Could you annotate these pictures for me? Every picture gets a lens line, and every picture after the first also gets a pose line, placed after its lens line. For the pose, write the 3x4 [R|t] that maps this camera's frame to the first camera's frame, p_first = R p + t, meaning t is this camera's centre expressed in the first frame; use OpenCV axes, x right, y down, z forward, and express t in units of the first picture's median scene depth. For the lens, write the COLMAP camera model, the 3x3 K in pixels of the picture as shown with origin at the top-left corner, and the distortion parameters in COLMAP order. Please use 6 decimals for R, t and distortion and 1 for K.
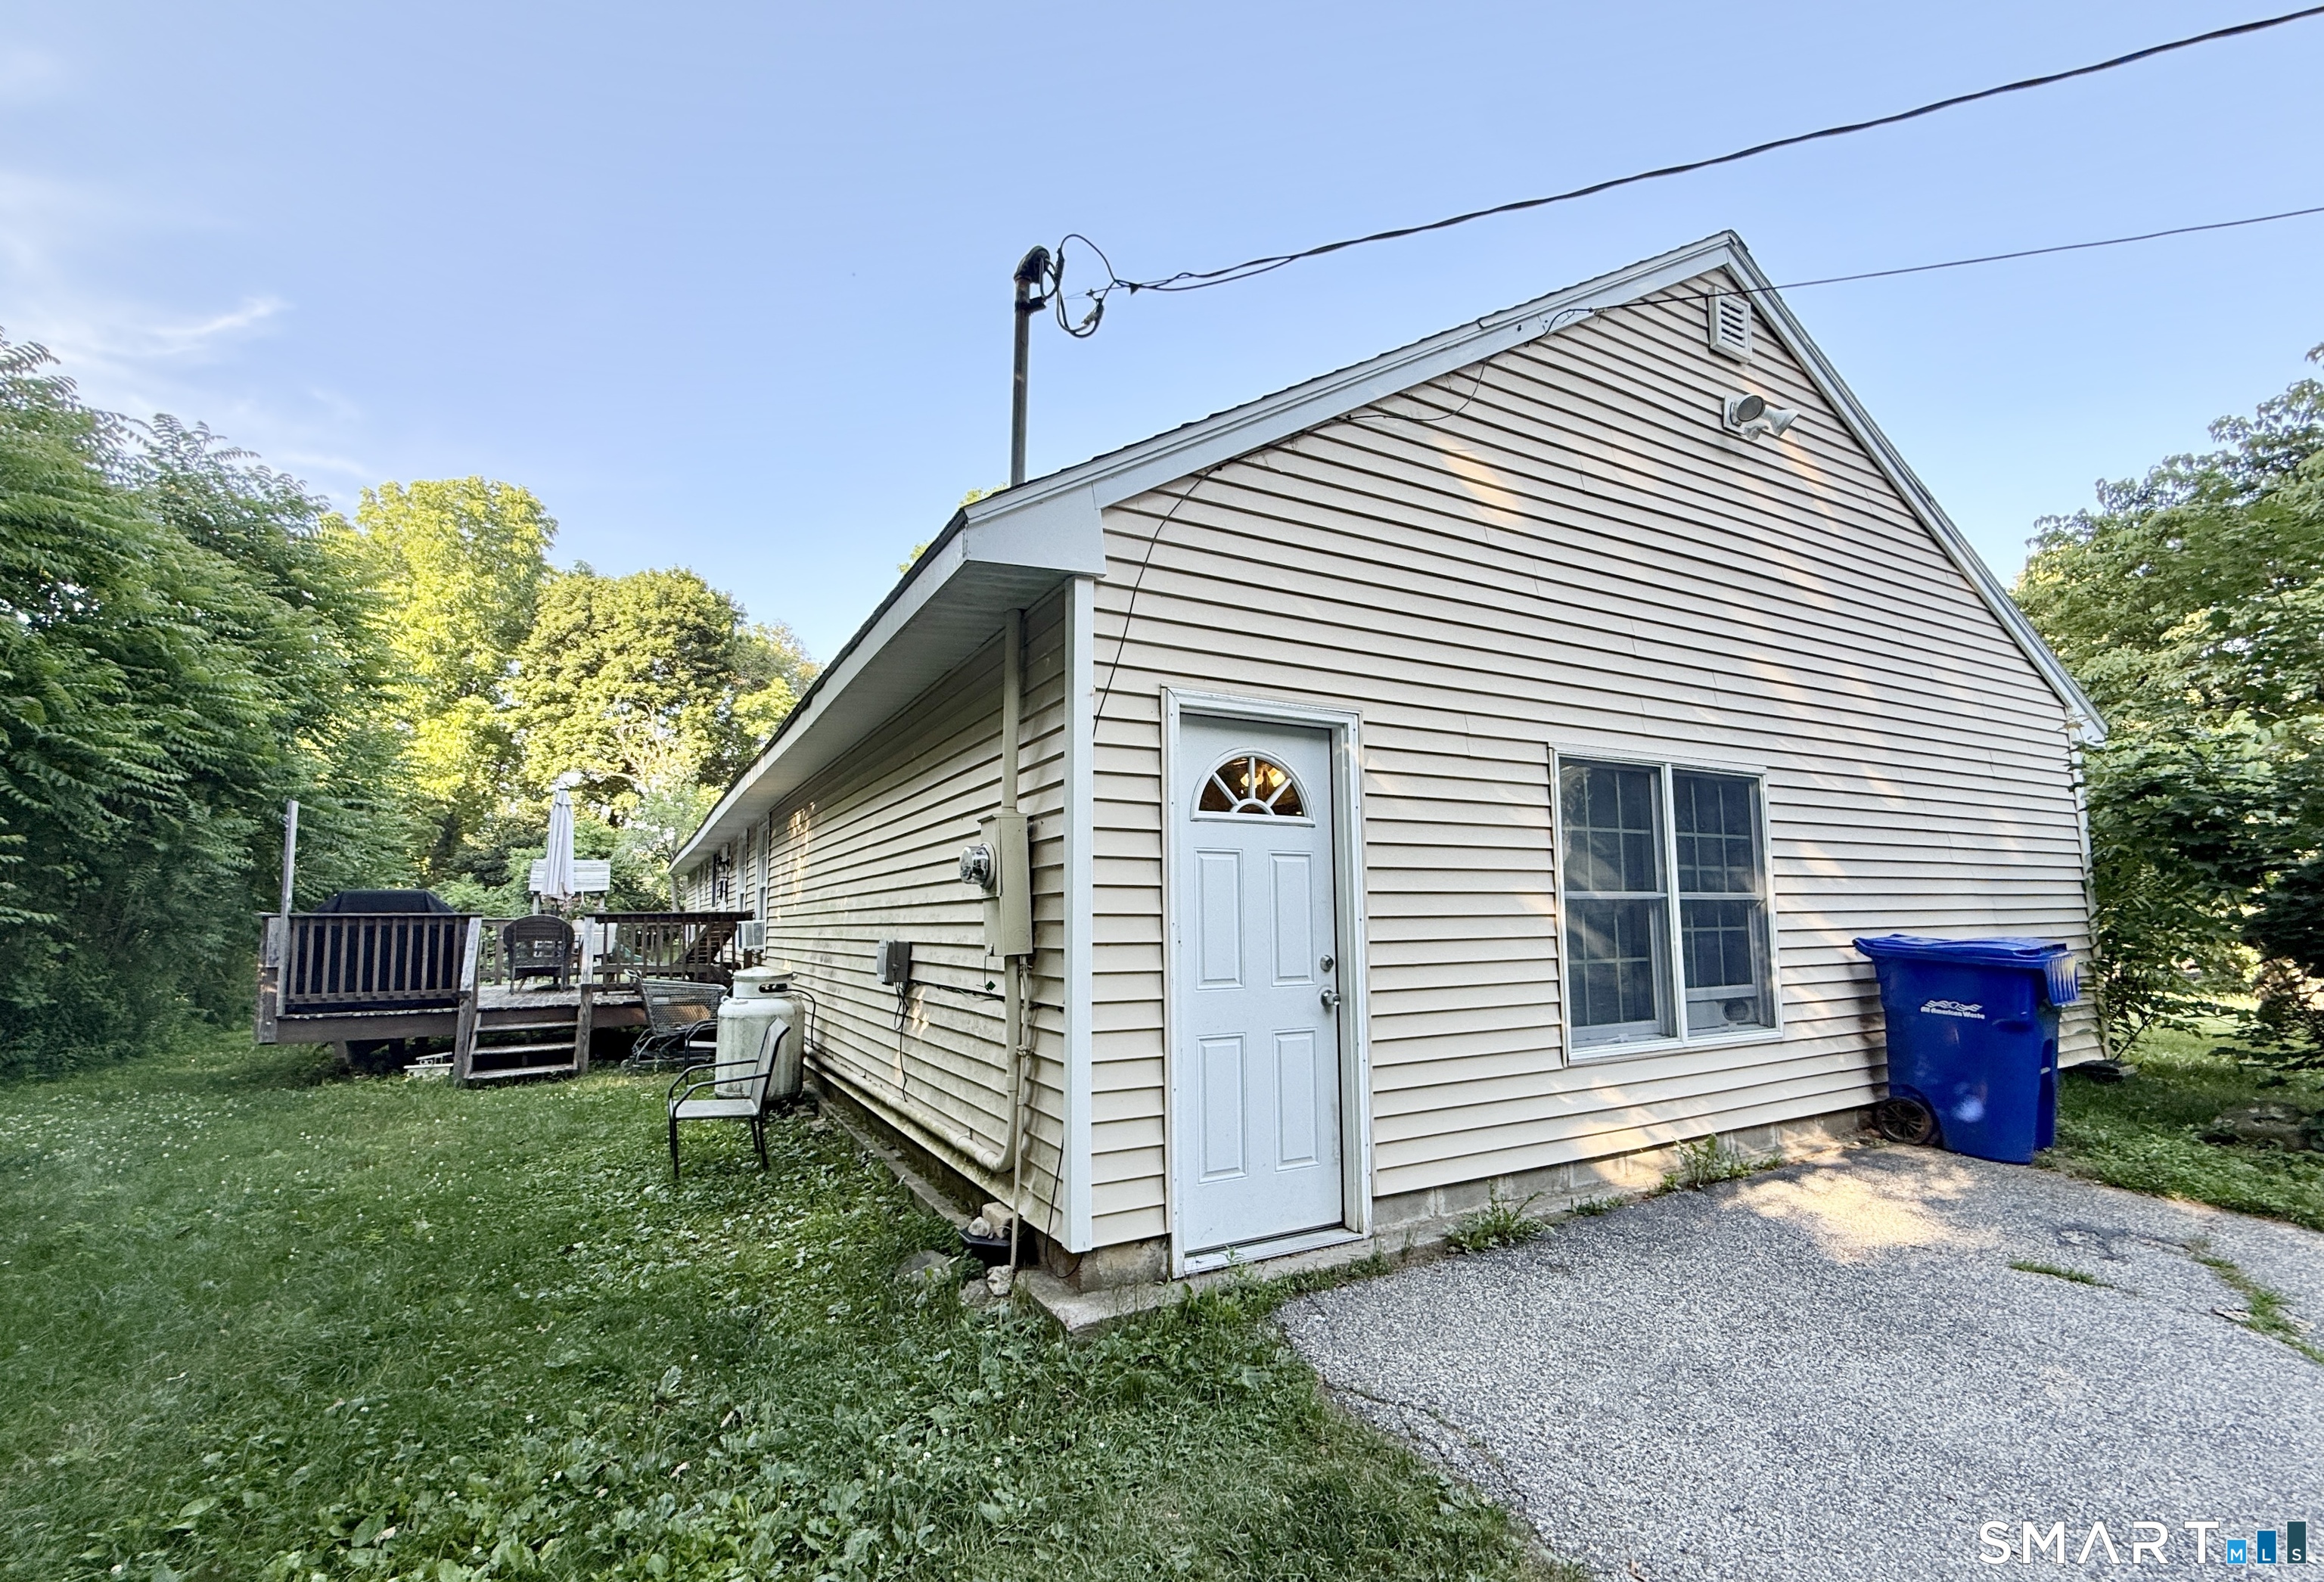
lens RADIAL K [[991.9, 0, 1162.0], [0, 991.9, 791.0], [0, 0, 1]] dist [-0.008768, -0.000149]
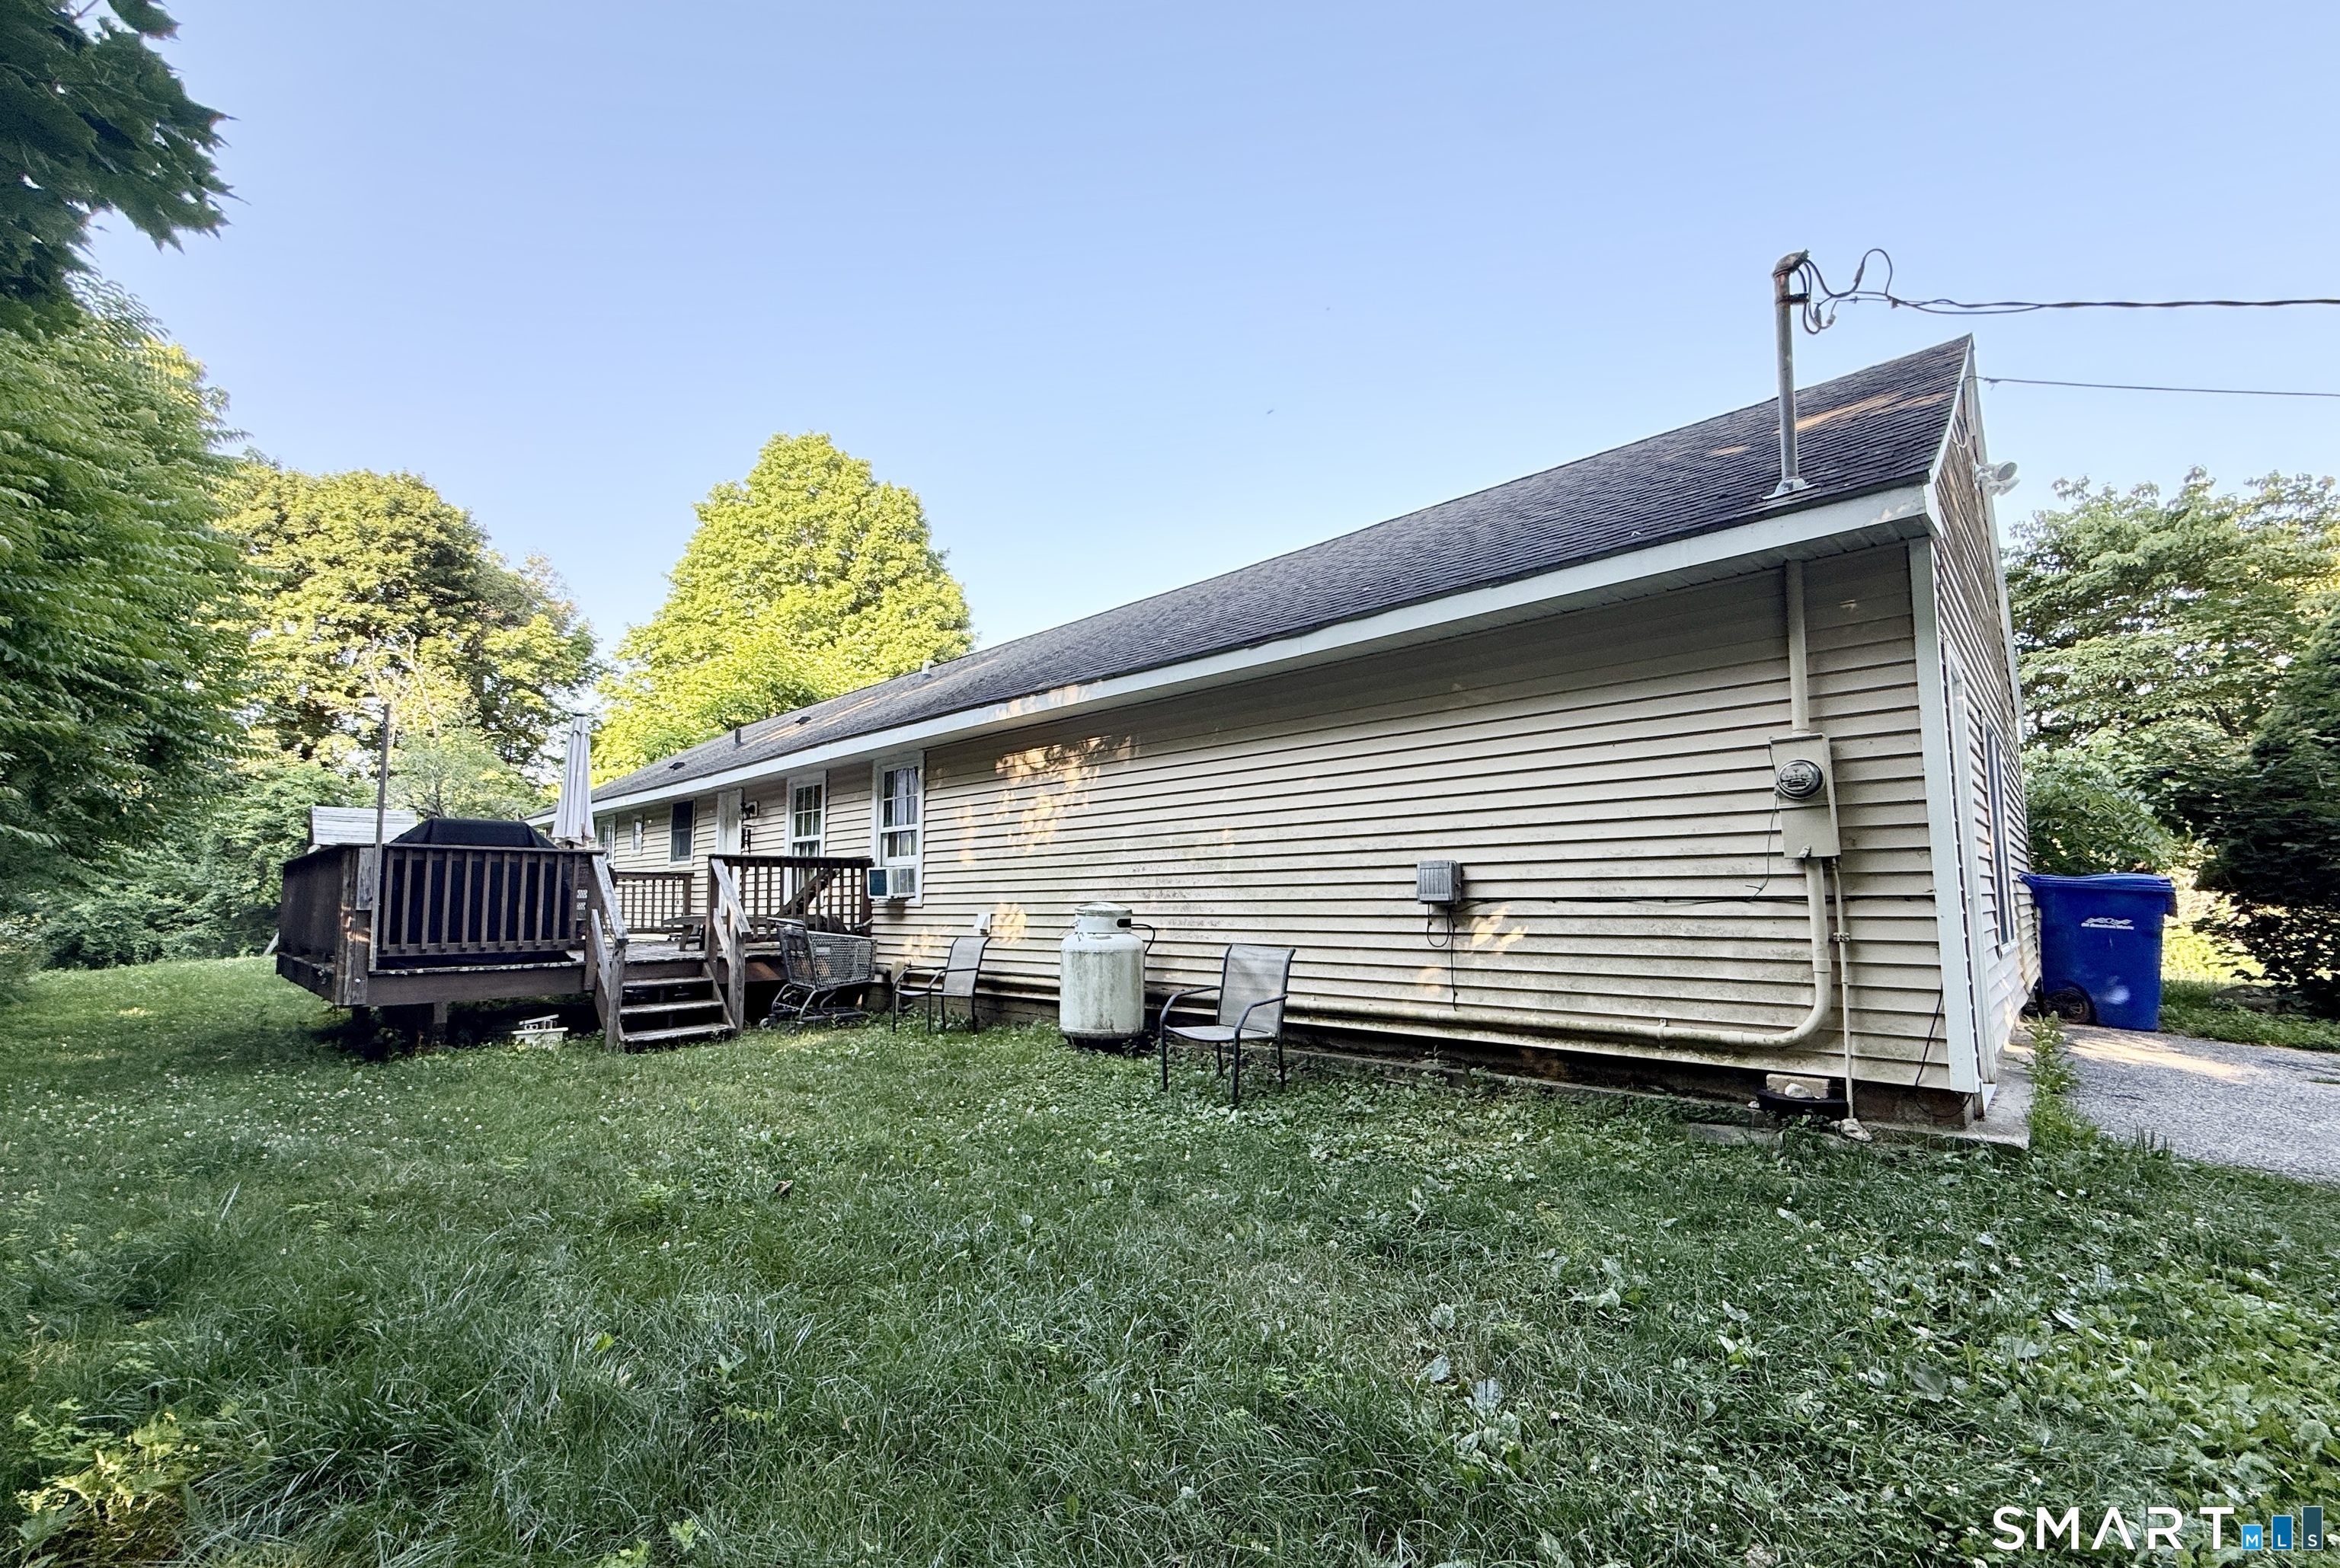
lens RADIAL K [[973.6, 0, 1170.0], [0, 973.6, 784.0], [0, 0, 1]] dist [-0.003837, -0.000315]
pose [[0.952080, 0.041205, 0.303059, -0.462085], [-0.043663, 0.999045, 0.001336, 0.042506], [-0.302715, -0.014505, 0.952971, 0.053689]]
